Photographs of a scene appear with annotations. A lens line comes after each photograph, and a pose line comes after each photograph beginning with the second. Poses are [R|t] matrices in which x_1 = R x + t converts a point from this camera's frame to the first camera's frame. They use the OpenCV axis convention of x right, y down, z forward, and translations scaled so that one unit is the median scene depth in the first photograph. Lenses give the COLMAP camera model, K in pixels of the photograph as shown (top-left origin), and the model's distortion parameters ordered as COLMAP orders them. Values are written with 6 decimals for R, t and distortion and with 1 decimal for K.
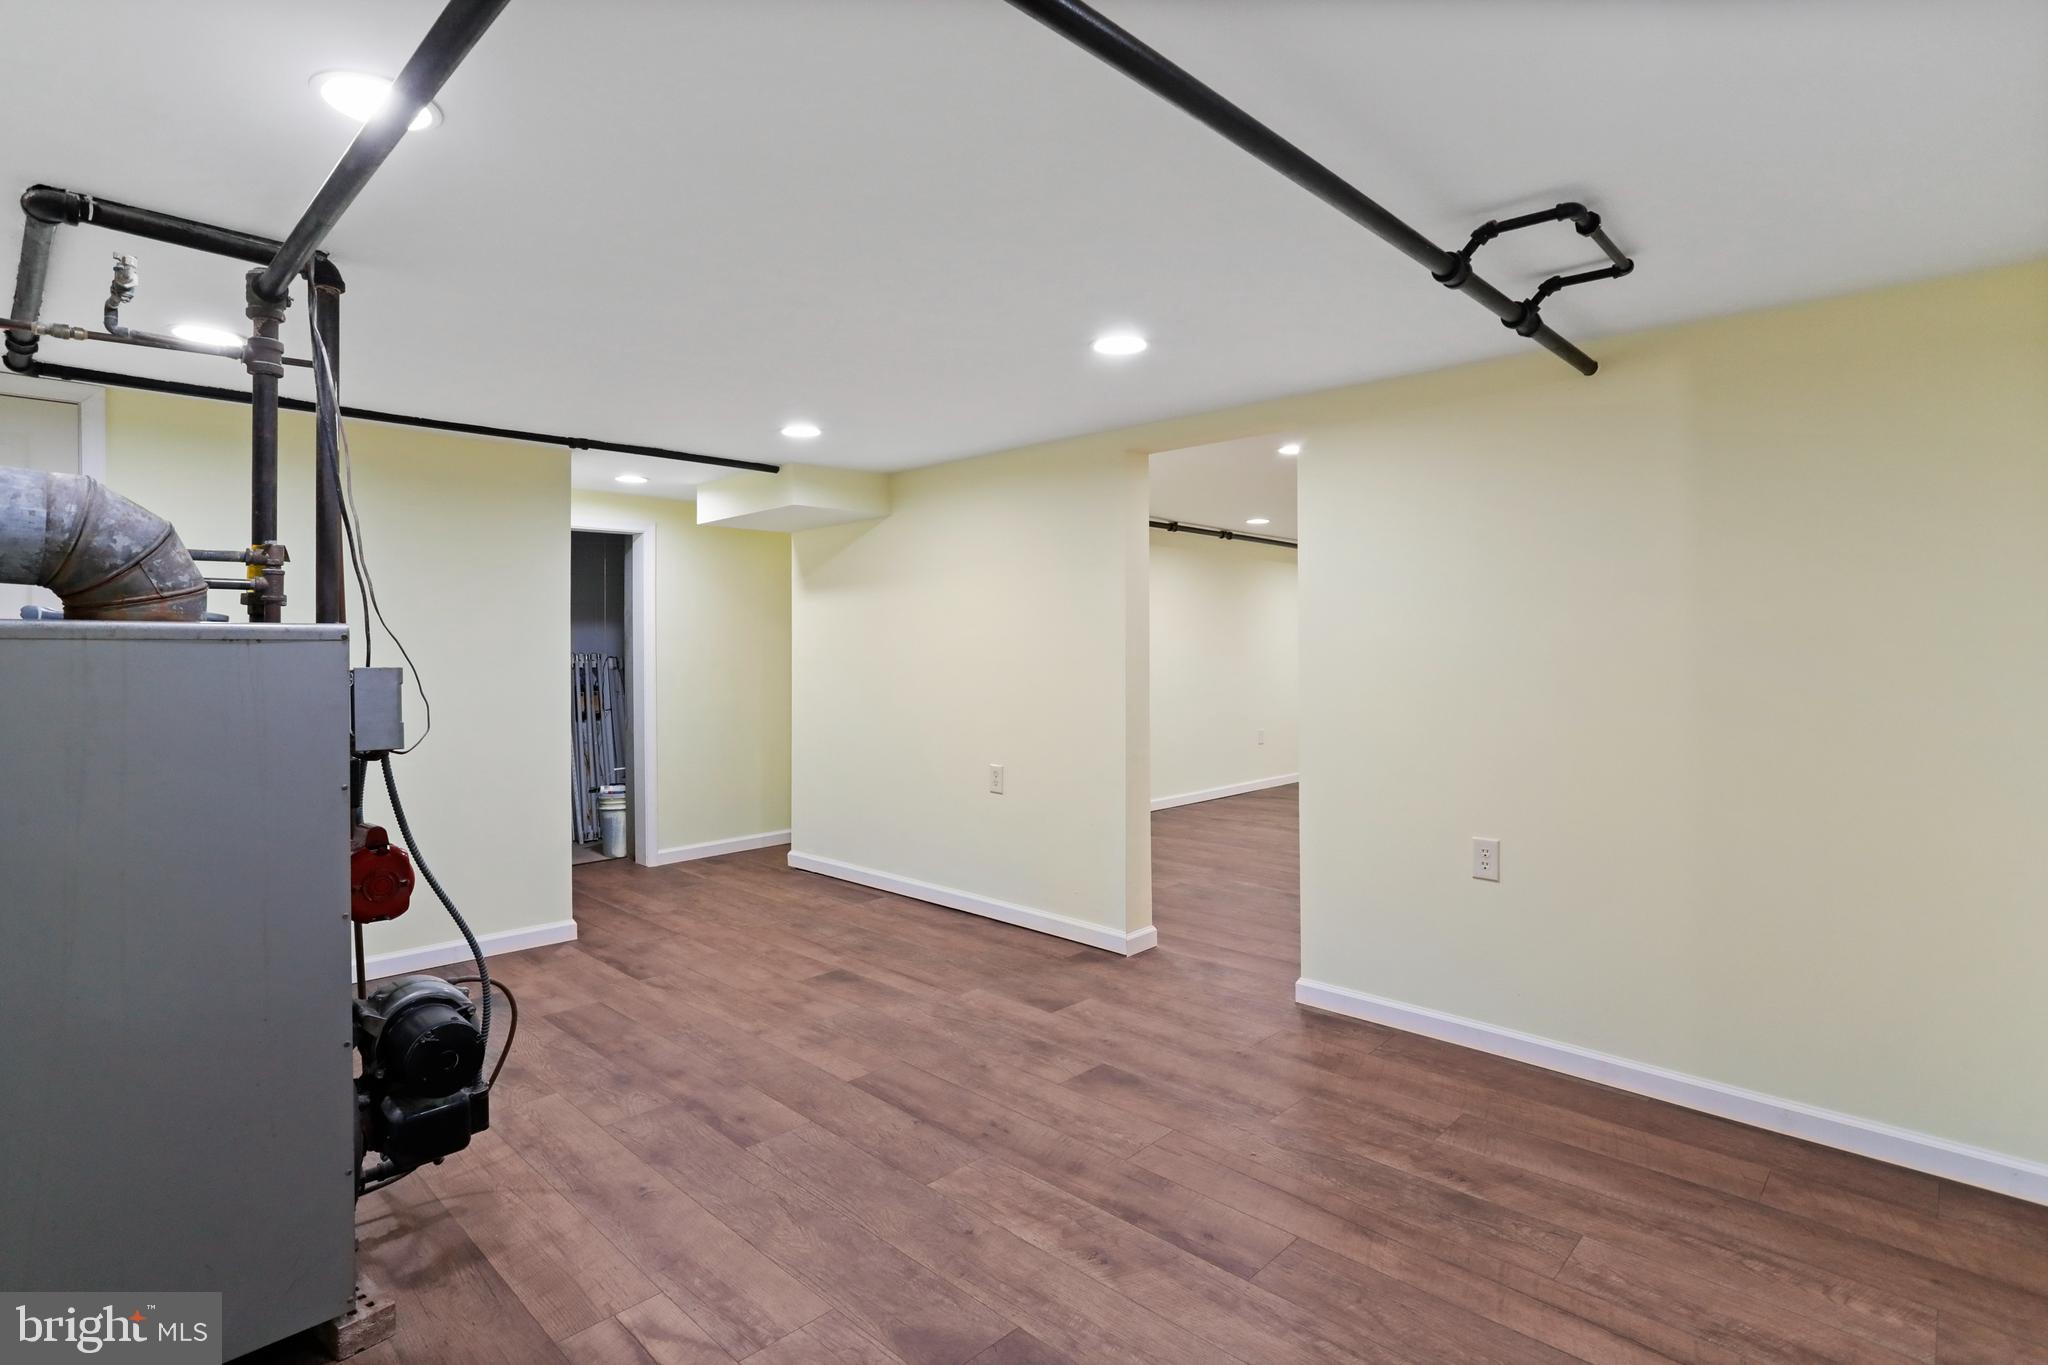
lens RADIAL K [[1008.4, 0, 1023.8], [0, 1008.4, 654.6], [0, 0, 1]] dist [-0.062486, 0.034274]
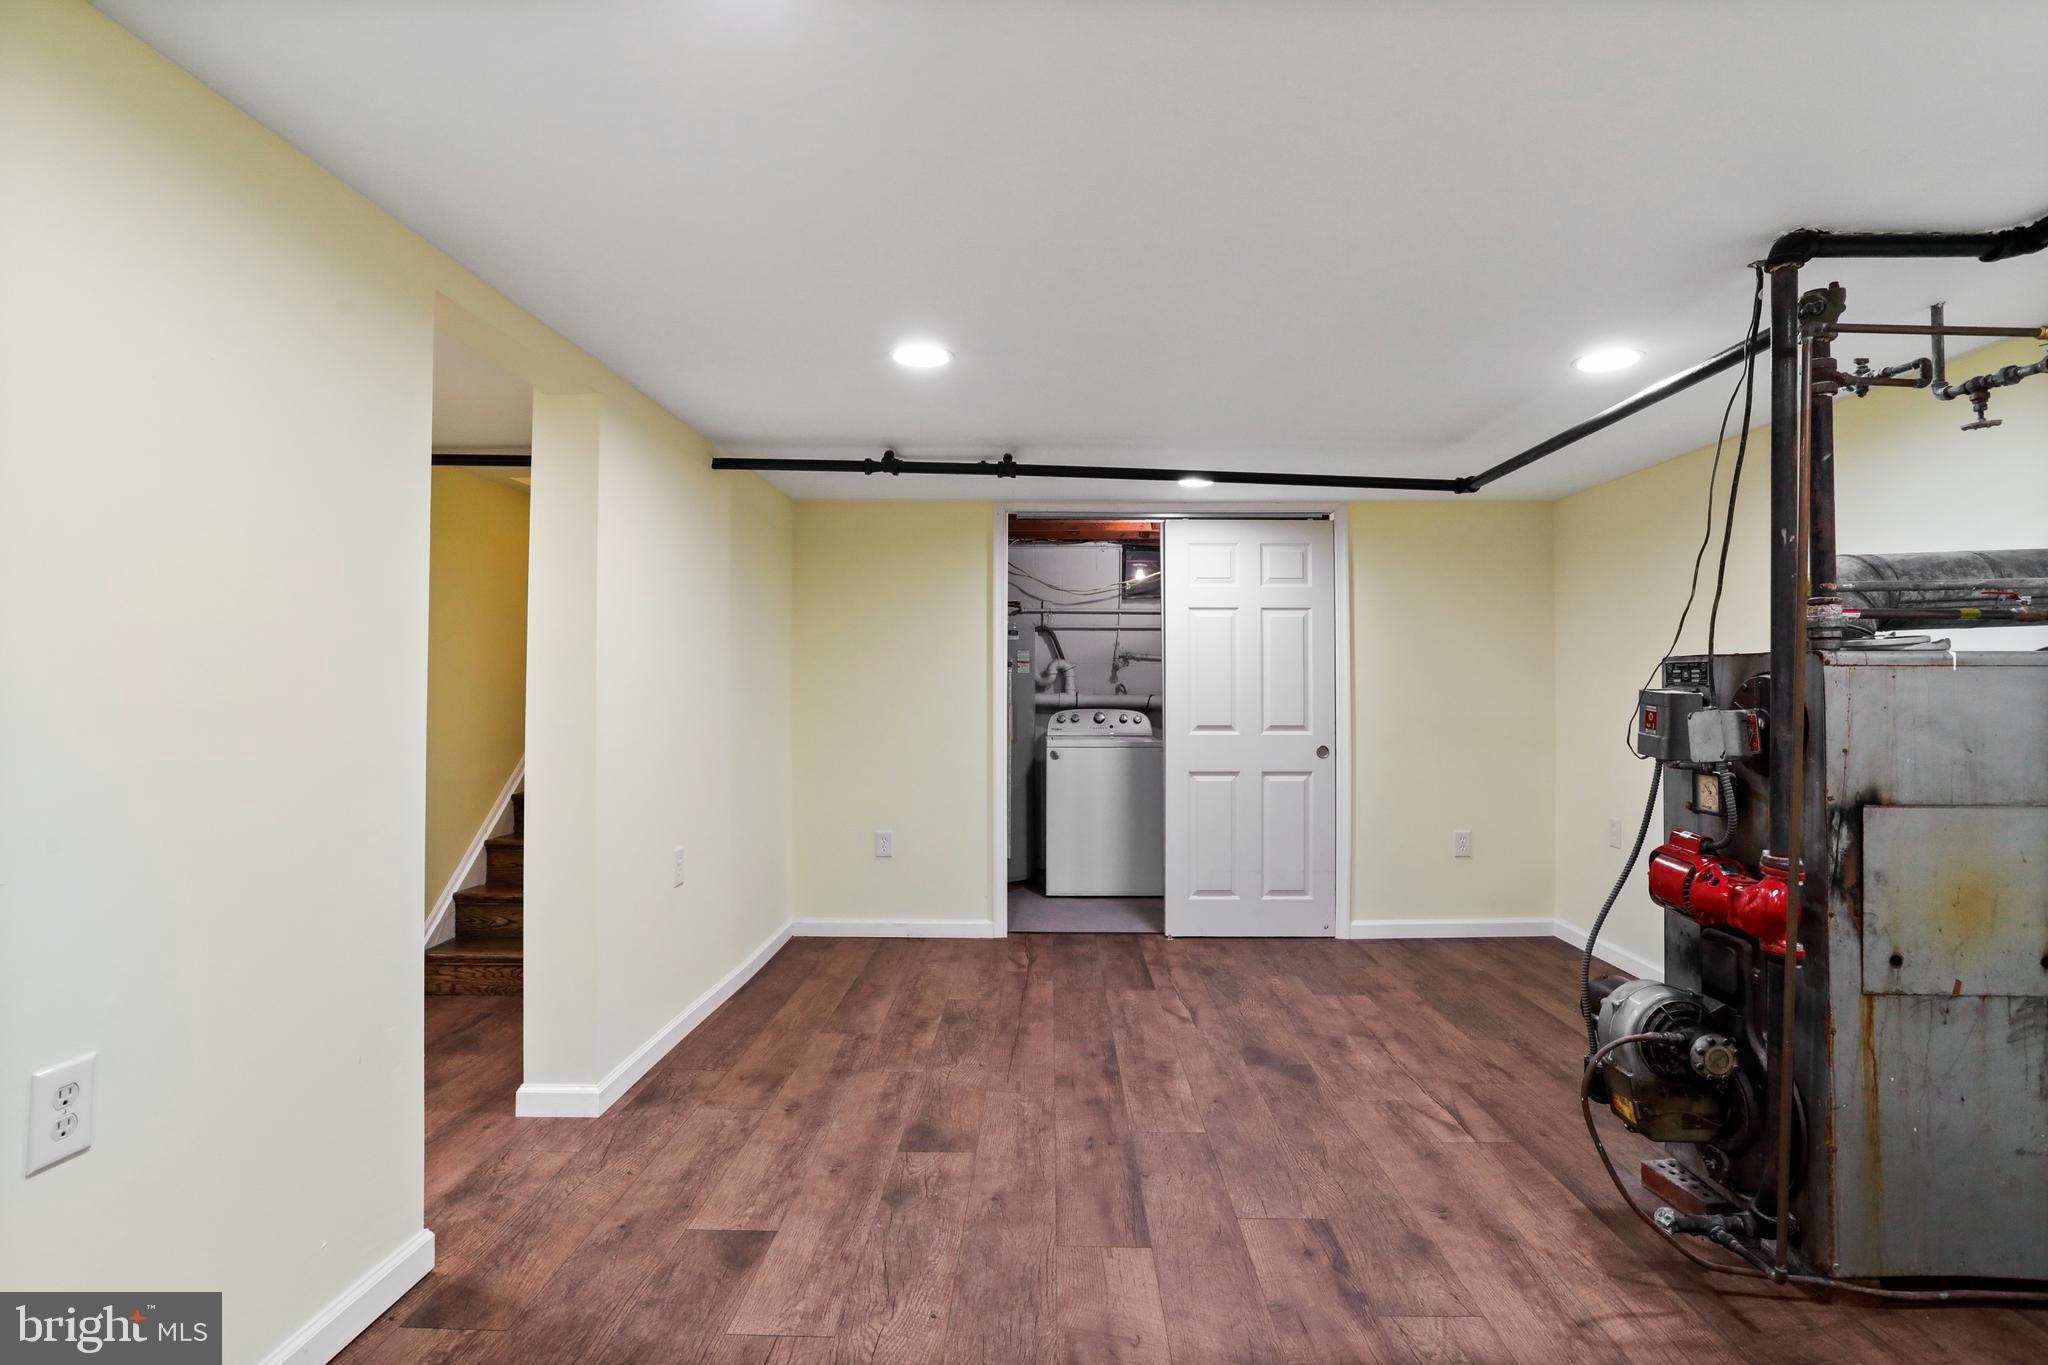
lens RADIAL K [[1008.4, 0, 1023.8], [0, 1008.4, 654.6], [0, 0, 1]] dist [-0.062486, 0.034274]
pose [[-0.669605, 0.023107, 0.742358, -0.722170], [0.002237, 0.999574, -0.029095, 0.003222], [-0.742714, -0.017821, -0.669372, 1.682412]]
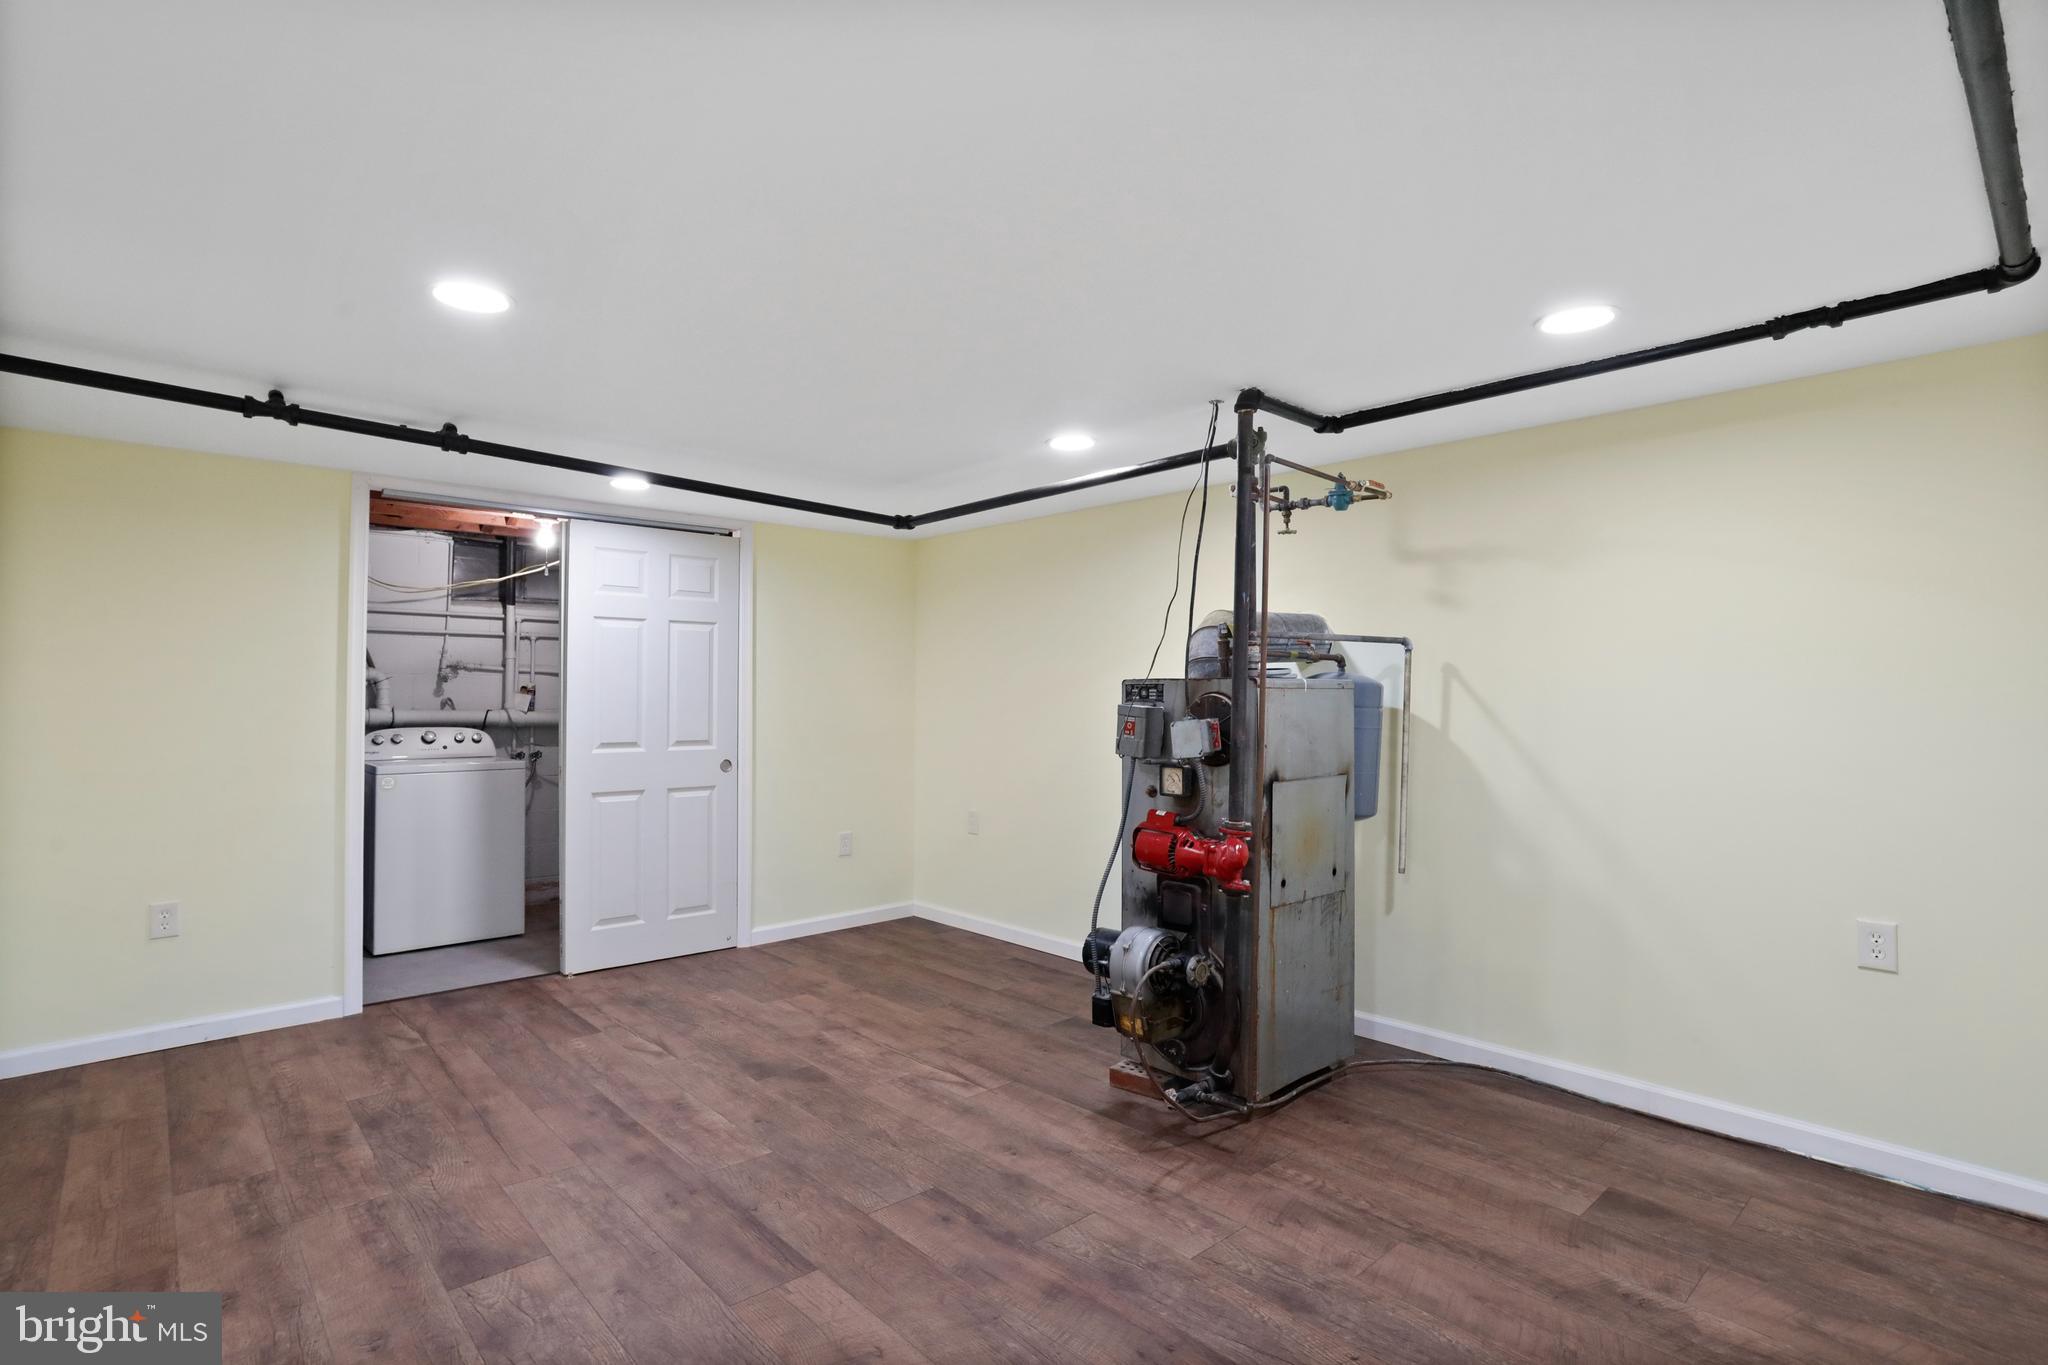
lens RADIAL K [[1003.7, 0, 1024.1], [0, 1003.7, 669.9], [0, 0, 1]] dist [-0.061598, 0.033366]
pose [[-0.997252, 0.004321, 0.073955, -0.413396], [0.002603, 0.999725, -0.023317, -0.003349], [-0.074035, -0.023060, -0.996989, 1.848579]]
